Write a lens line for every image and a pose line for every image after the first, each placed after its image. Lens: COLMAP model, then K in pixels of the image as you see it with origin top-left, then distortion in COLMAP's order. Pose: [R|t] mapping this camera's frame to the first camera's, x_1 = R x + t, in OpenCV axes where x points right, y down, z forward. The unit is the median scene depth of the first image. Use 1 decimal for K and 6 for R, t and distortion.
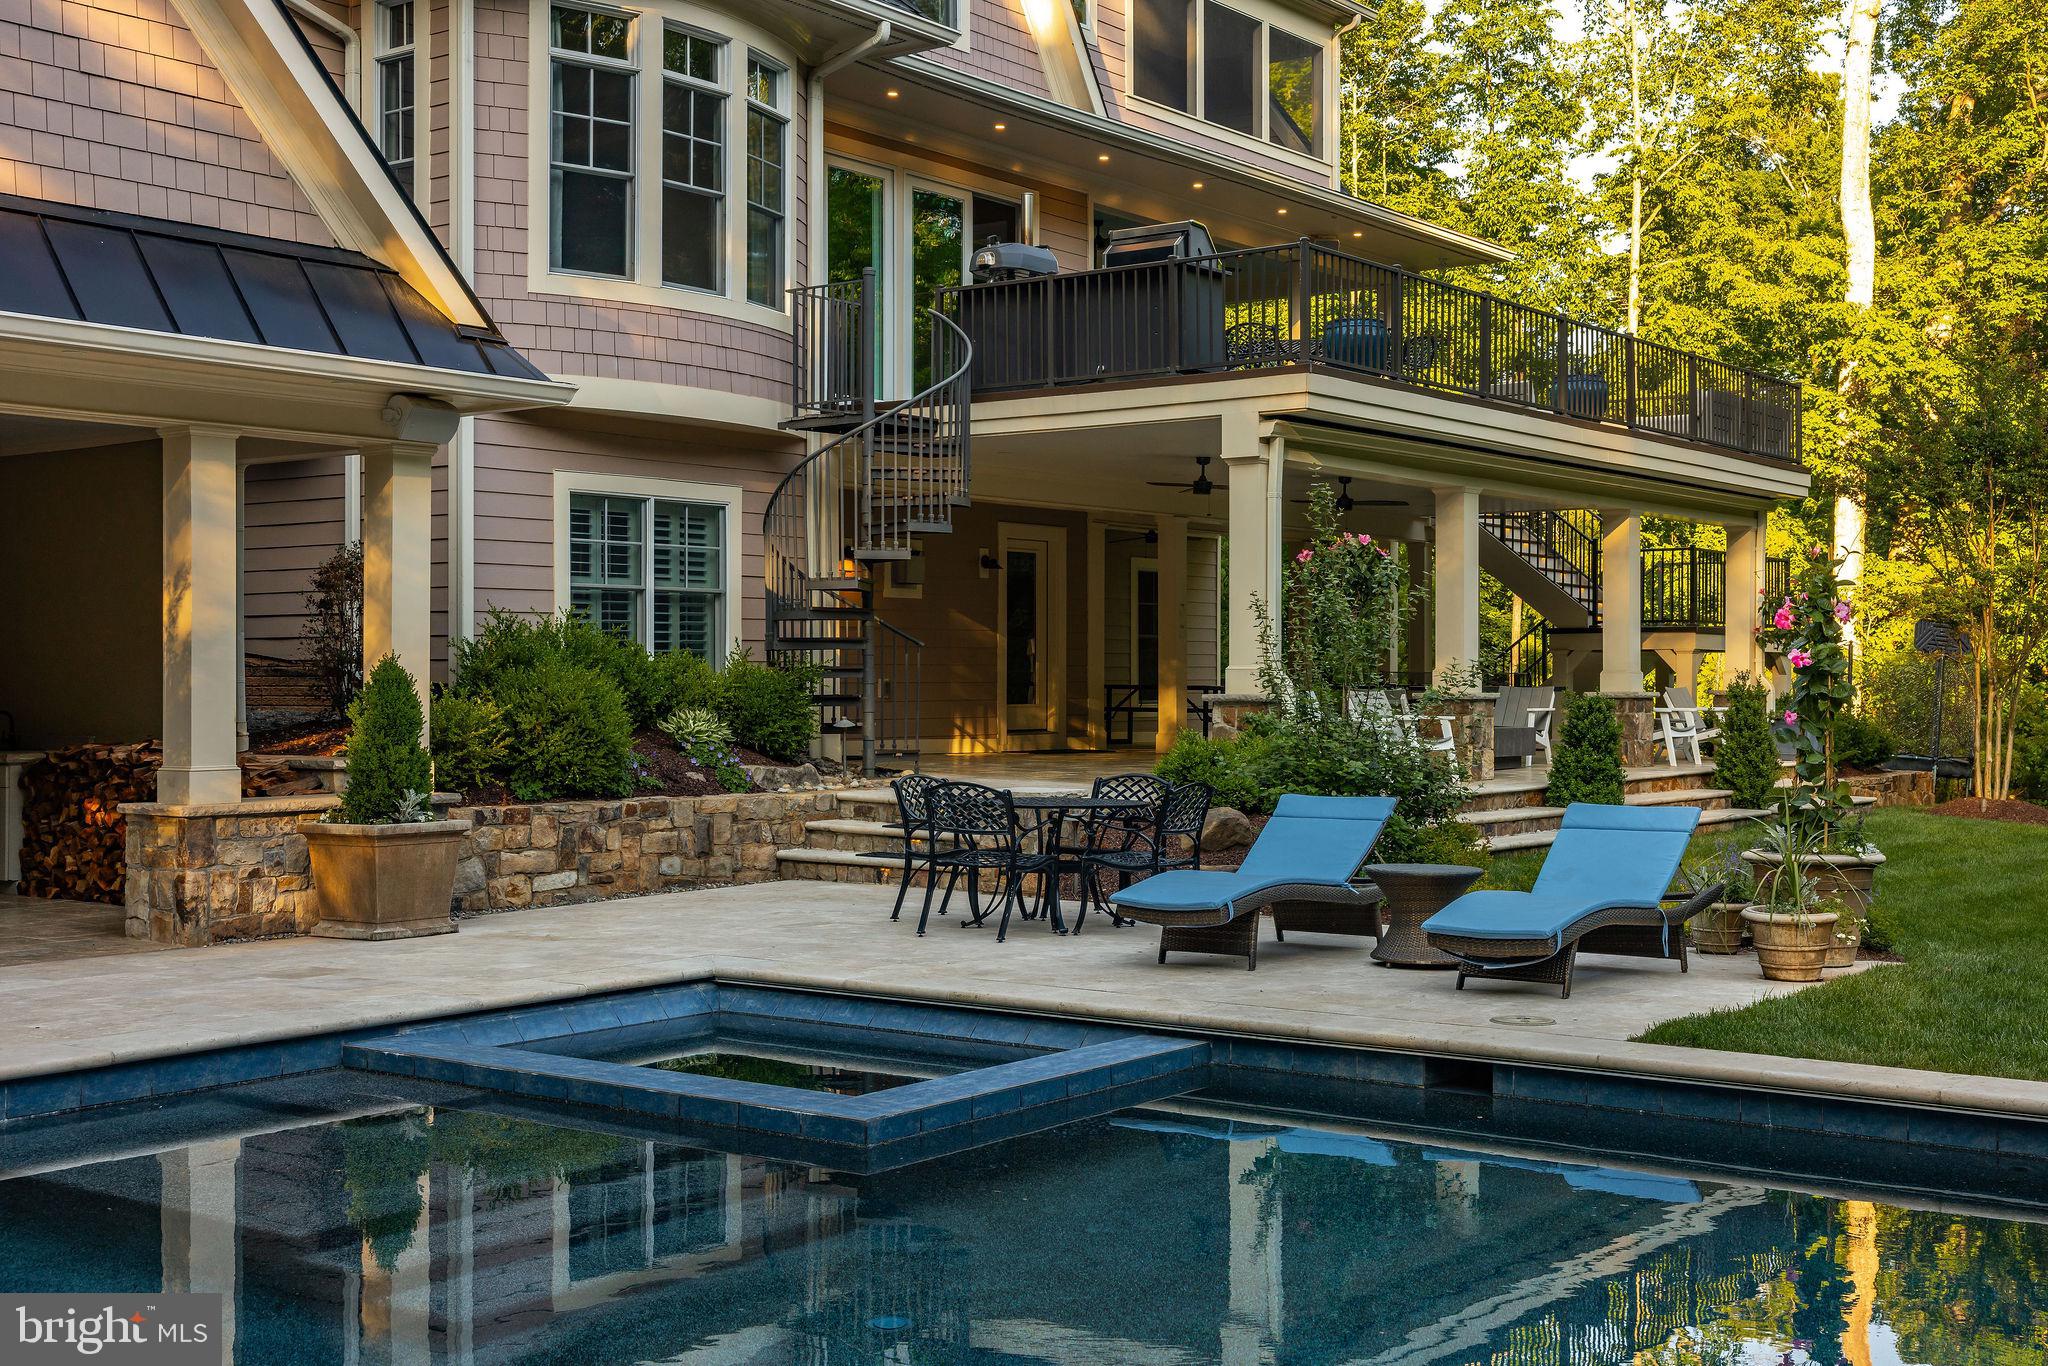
lens RADIAL K [[2377.6, 0, 1023.5], [0, 2377.6, 678.8], [0, 0, 1]] dist [0.015856, 0.000000]
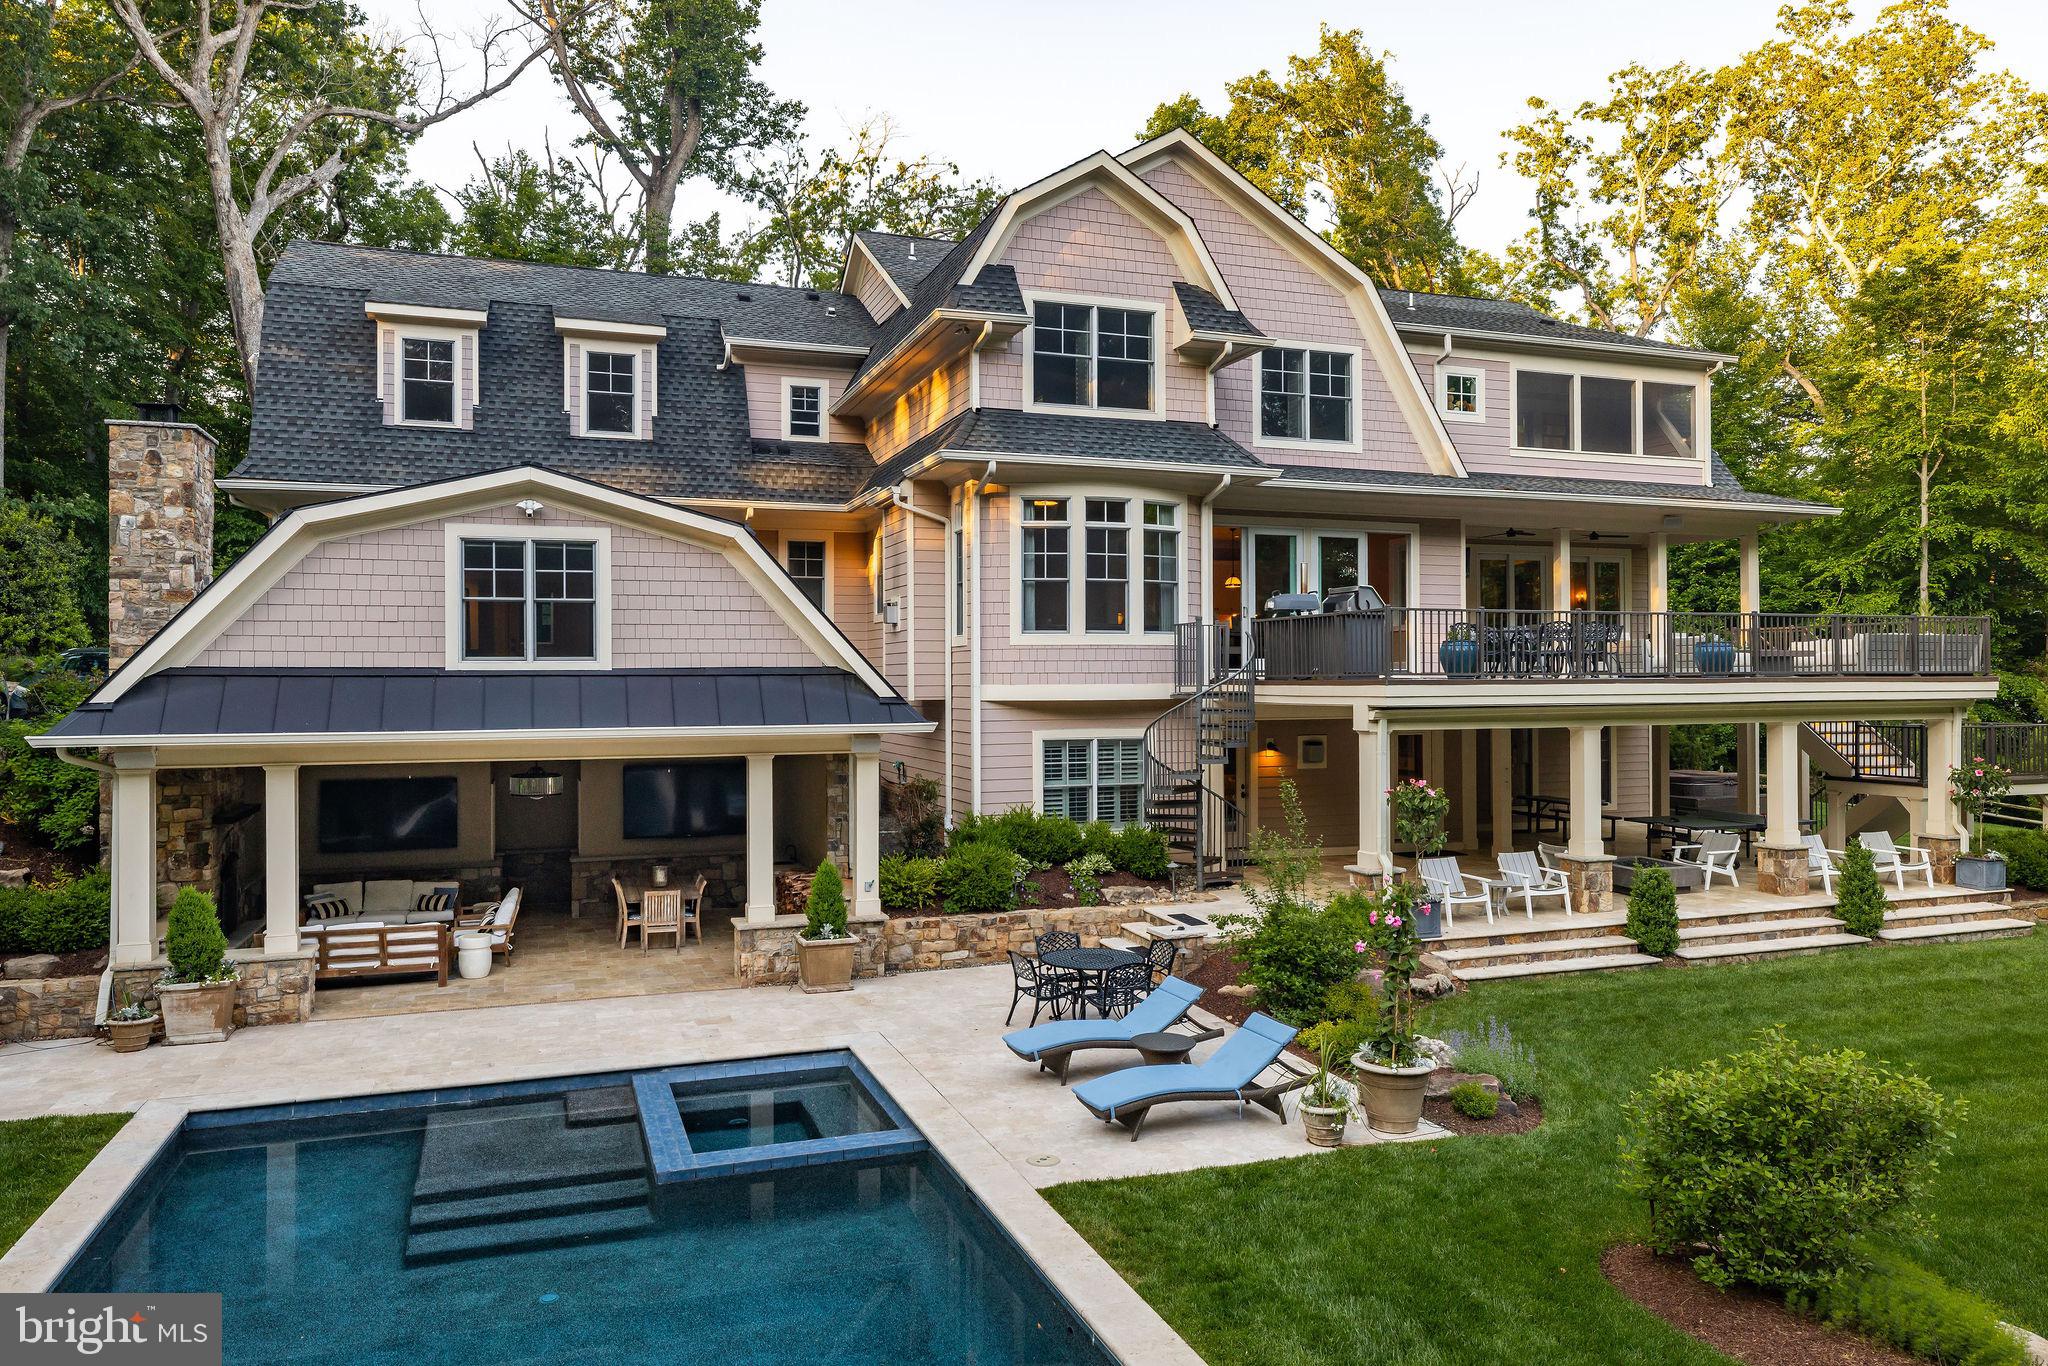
lens RADIAL K [[1346.2, 0, 1025.0], [0, 1346.2, 682.1], [0, 0, 1]] dist [-0.002266, 0.006270]
pose [[0.838988, -0.005672, -0.544121, 0.415610], [0.003298, 0.999980, -0.005338, -0.123182], [0.544140, 0.002684, 0.838990, 0.049288]]
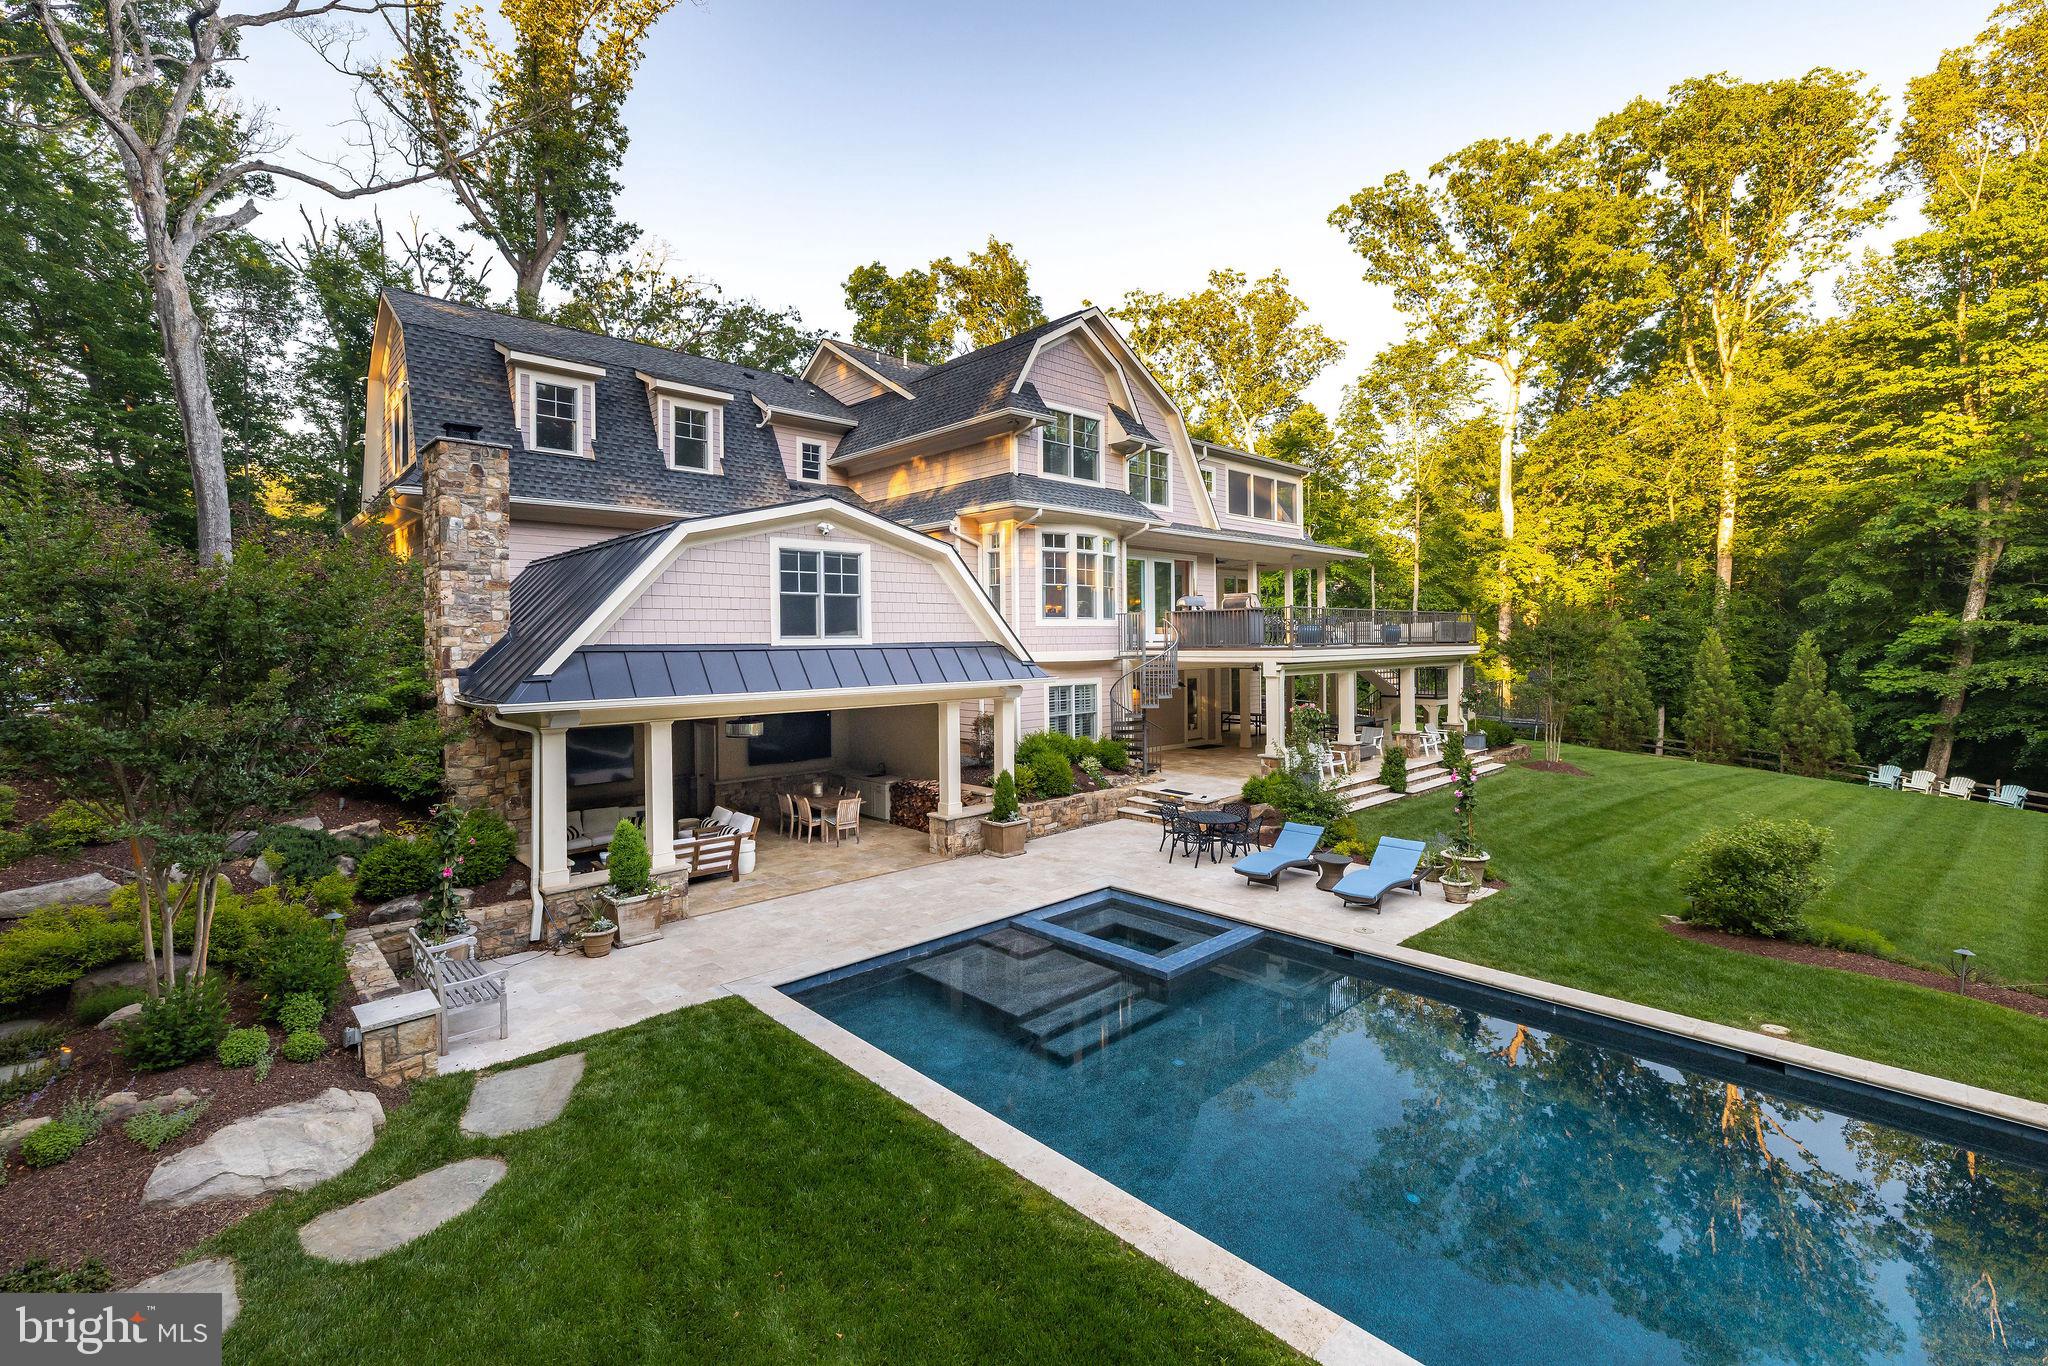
lens RADIAL K [[870.4, 0, 1032.2], [0, 870.4, 648.0], [0, 0, 1]] dist [0.001954, 0.001276]
pose [[0.985232, -0.011698, -0.170826, -0.016182], [0.011952, 0.999928, 0.000462, -0.132292], [0.170809, -0.002497, 0.985301, -0.134097]]
